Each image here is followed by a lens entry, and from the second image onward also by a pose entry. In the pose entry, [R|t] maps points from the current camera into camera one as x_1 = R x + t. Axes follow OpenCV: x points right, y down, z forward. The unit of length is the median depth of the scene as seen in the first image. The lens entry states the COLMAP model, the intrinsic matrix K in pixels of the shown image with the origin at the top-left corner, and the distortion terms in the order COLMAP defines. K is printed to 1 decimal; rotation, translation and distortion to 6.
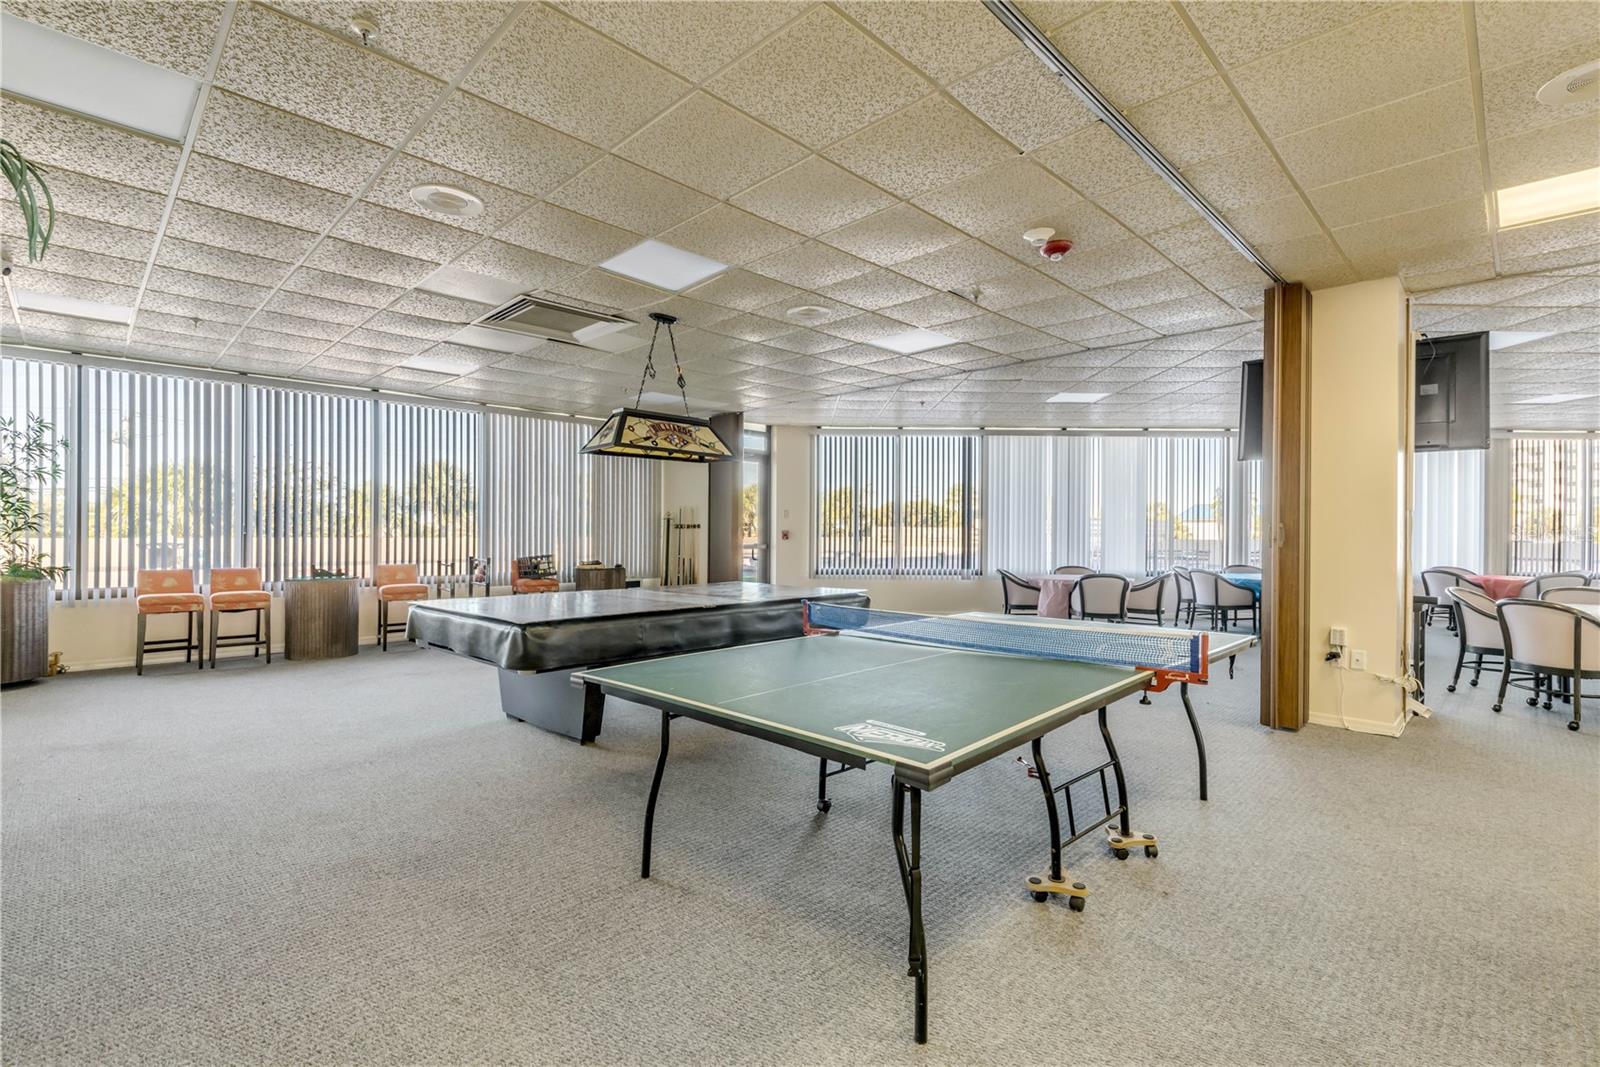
lens RADIAL K [[727.3, 0, 803.0], [0, 727.3, 532.3], [0, 0, 1]] dist [0.000195, -0.000408]
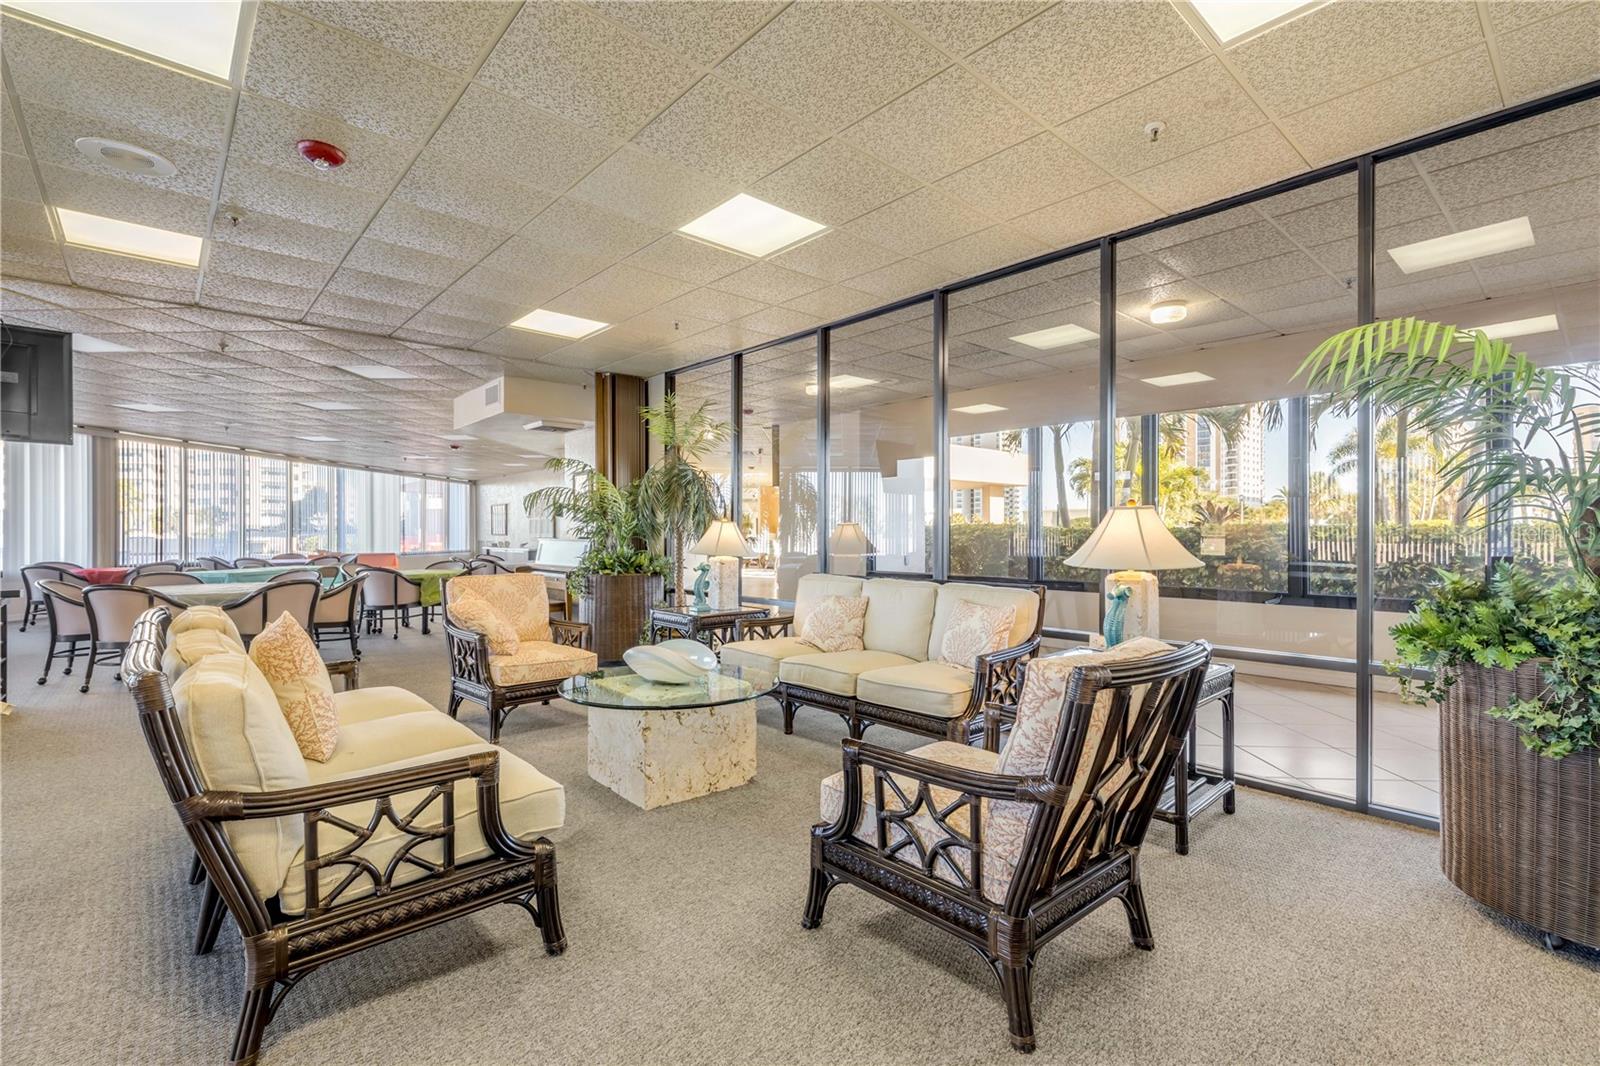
lens RADIAL K [[727.3, 0, 803.1], [0, 727.3, 534.4], [0, 0, 1]] dist [0.000195, -0.000408]
pose [[0.064052, -0.008954, 0.997906, -0.038769], [0.002541, 0.999958, 0.008810, 0.007489], [-0.997943, 0.001972, 0.064072, -0.114113]]
